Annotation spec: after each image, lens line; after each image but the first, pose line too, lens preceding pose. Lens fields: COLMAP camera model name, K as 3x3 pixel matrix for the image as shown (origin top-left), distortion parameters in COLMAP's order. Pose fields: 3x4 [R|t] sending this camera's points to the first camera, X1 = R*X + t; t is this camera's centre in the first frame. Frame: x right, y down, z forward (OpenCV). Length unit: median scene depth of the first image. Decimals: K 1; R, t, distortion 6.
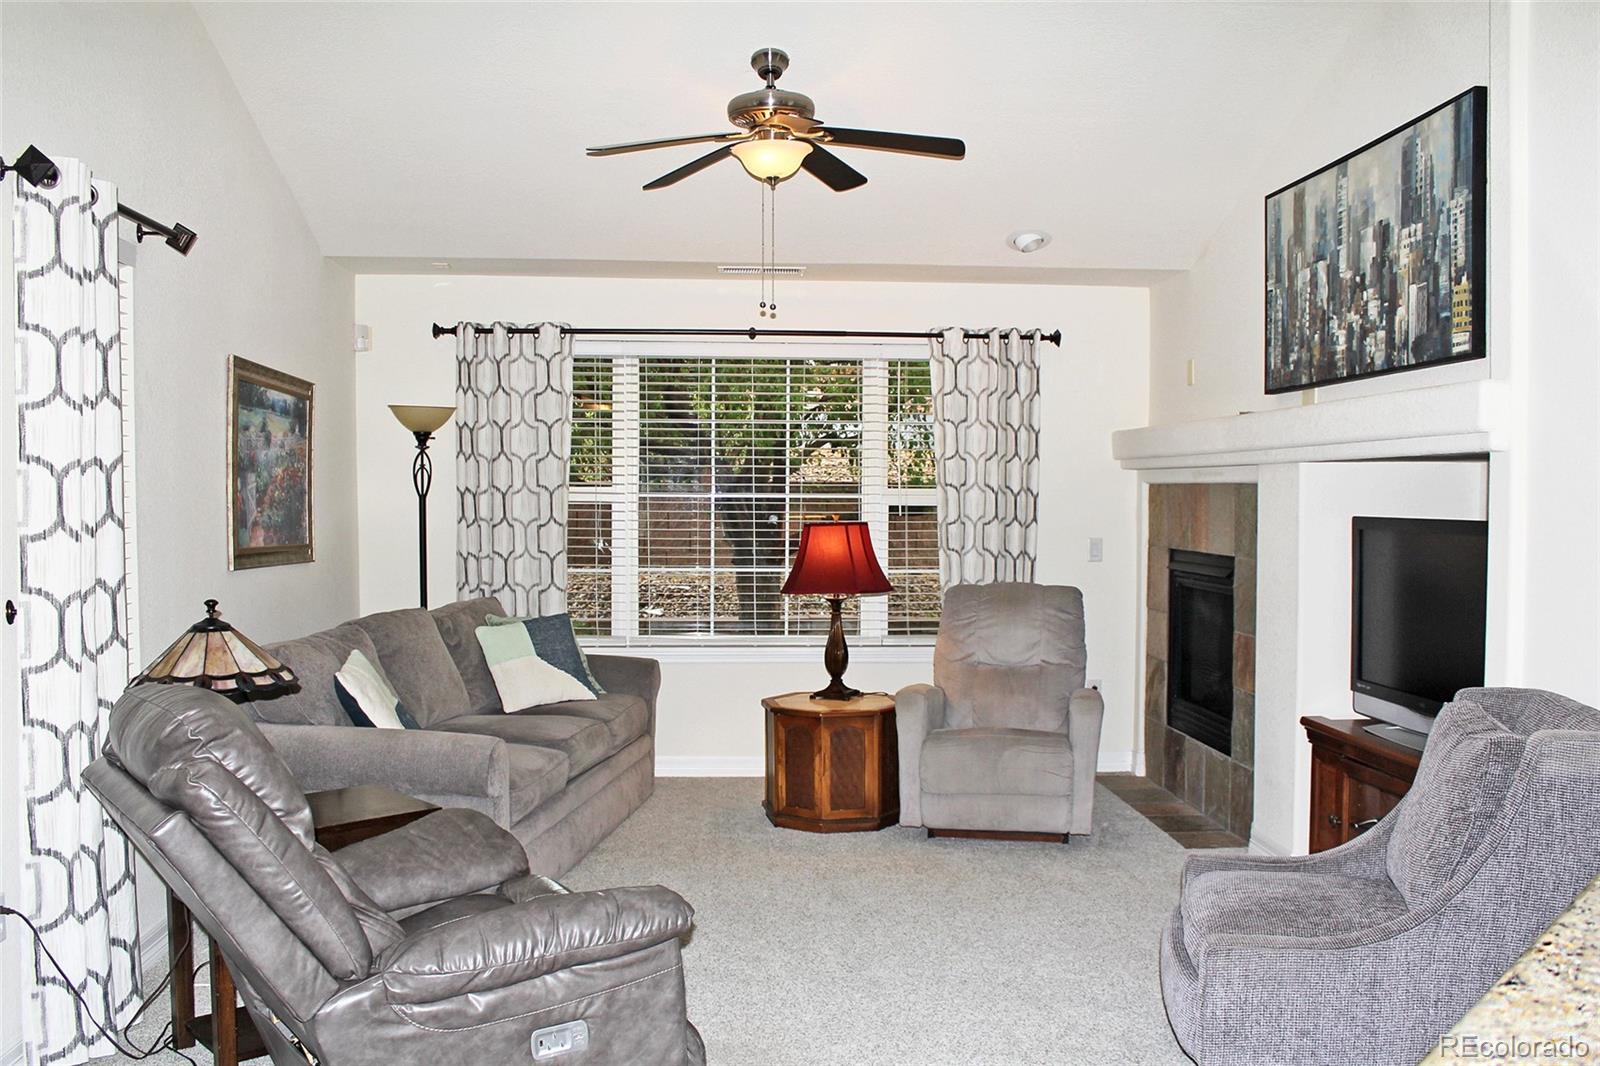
lens RADIAL K [[1365.5, 0, 775.9], [0, 1365.5, 548.1], [0, 0, 1]] dist [-0.167246, 0.155821]
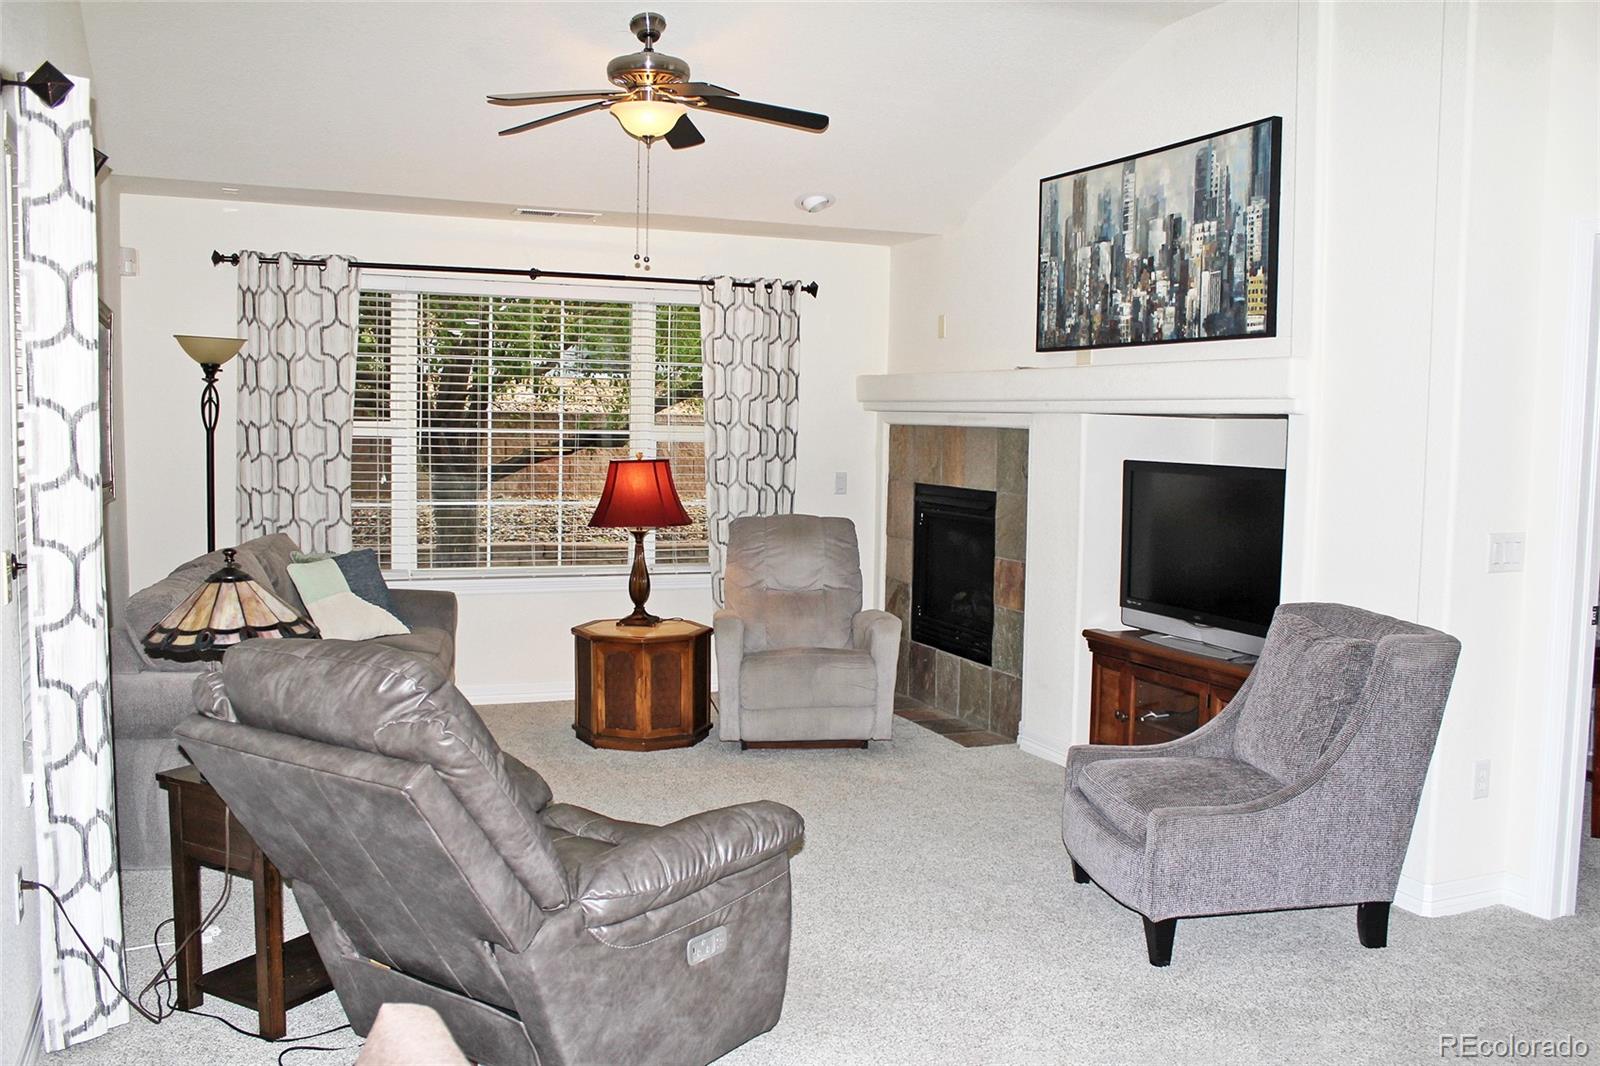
lens RADIAL K [[1336.2, 0, 758.5], [0, 1336.2, 531.0], [0, 0, 1]] dist [-0.162910, 0.156751]
pose [[0.950711, -0.011030, 0.309881, -0.240372], [-0.002960, 0.998999, 0.044640, -0.012231], [-0.310063, -0.043357, 0.949727, -0.018128]]
